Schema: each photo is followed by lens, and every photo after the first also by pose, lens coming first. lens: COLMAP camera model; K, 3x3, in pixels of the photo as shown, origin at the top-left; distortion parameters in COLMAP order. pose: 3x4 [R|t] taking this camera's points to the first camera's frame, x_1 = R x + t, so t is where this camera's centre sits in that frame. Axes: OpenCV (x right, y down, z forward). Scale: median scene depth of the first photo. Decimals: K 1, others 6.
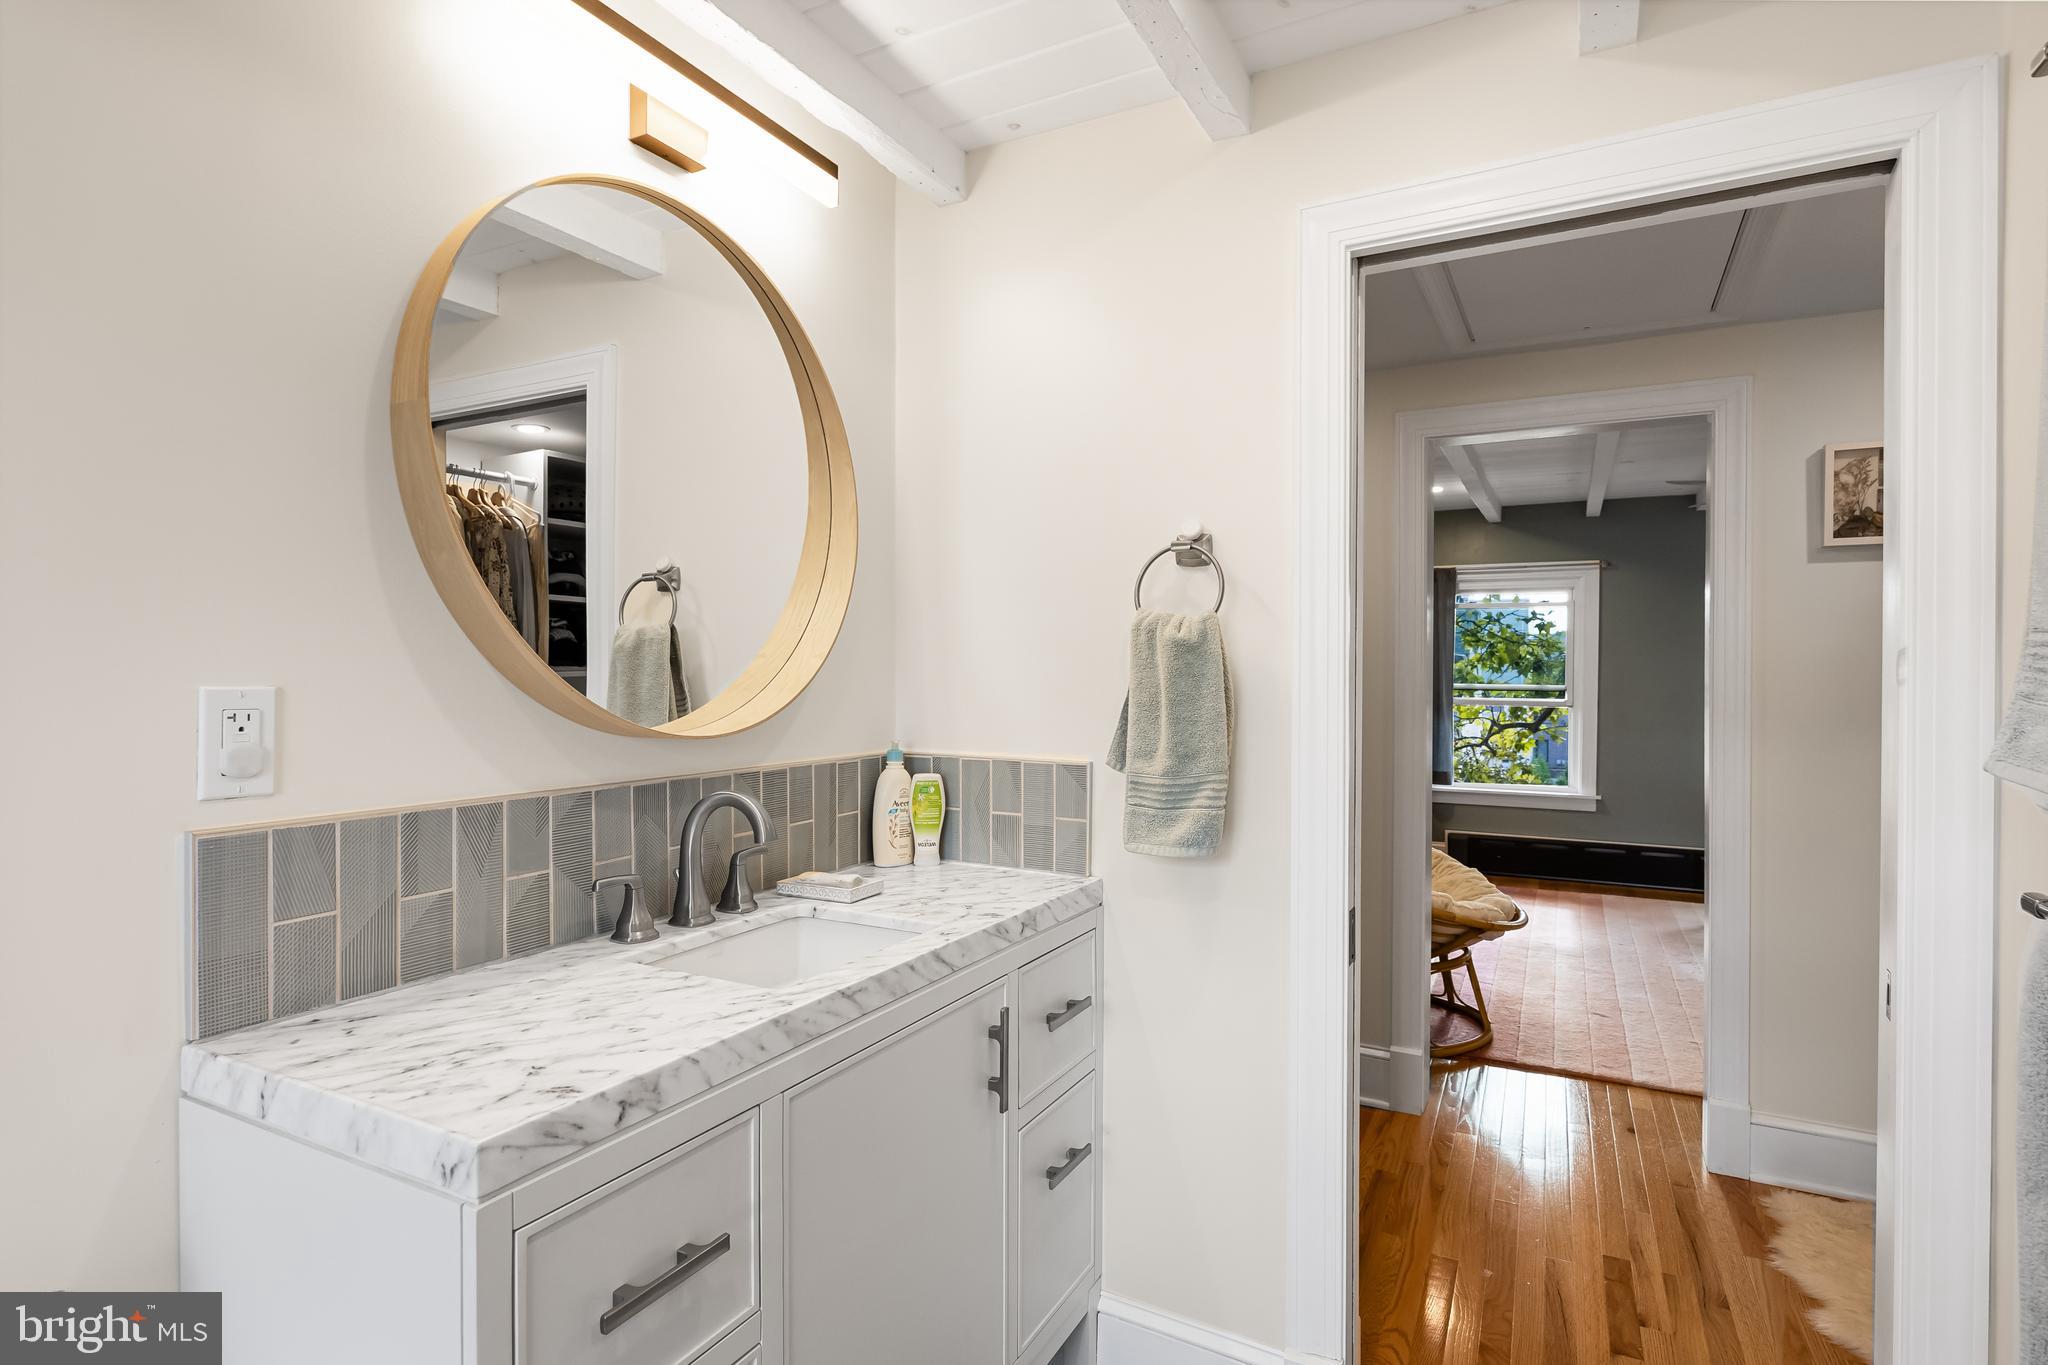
lens RADIAL K [[999.3, 0, 1028.5], [0, 999.3, 689.4], [0, 0, 1]] dist [-0.005875, -0.000305]
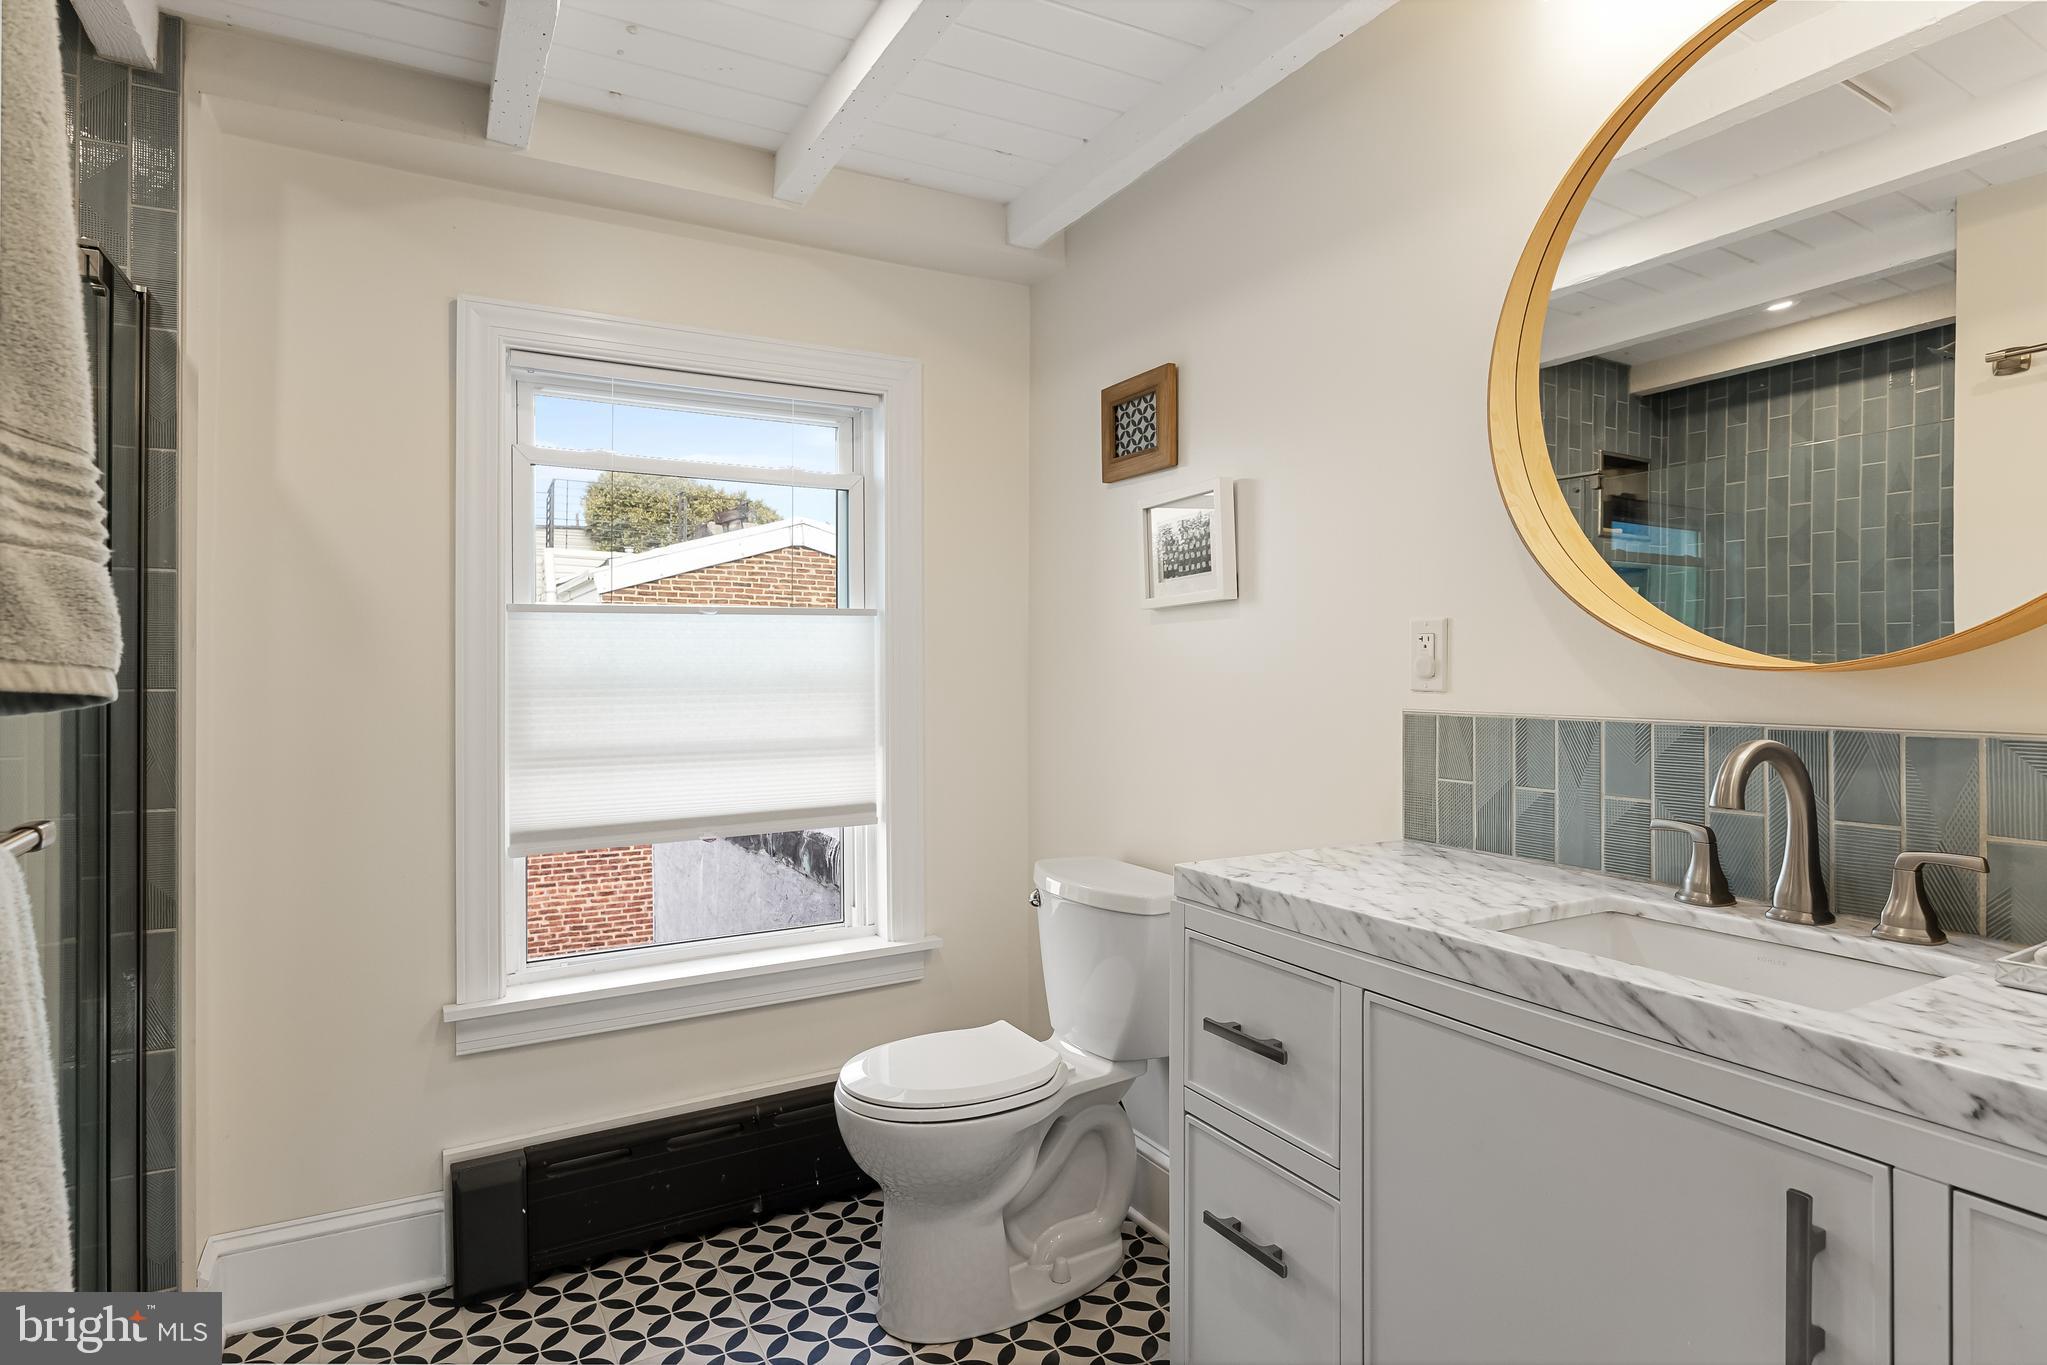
lens RADIAL K [[1094.6, 0, 1024.9], [0, 1094.6, 669.0], [0, 0, 1]] dist [-0.001690, -0.000418]
pose [[-0.531286, 0.000989, -0.847192, 0.849033], [-0.009192, 0.999934, 0.006932, 0.061926], [0.847143, 0.011471, -0.531242, 1.222016]]
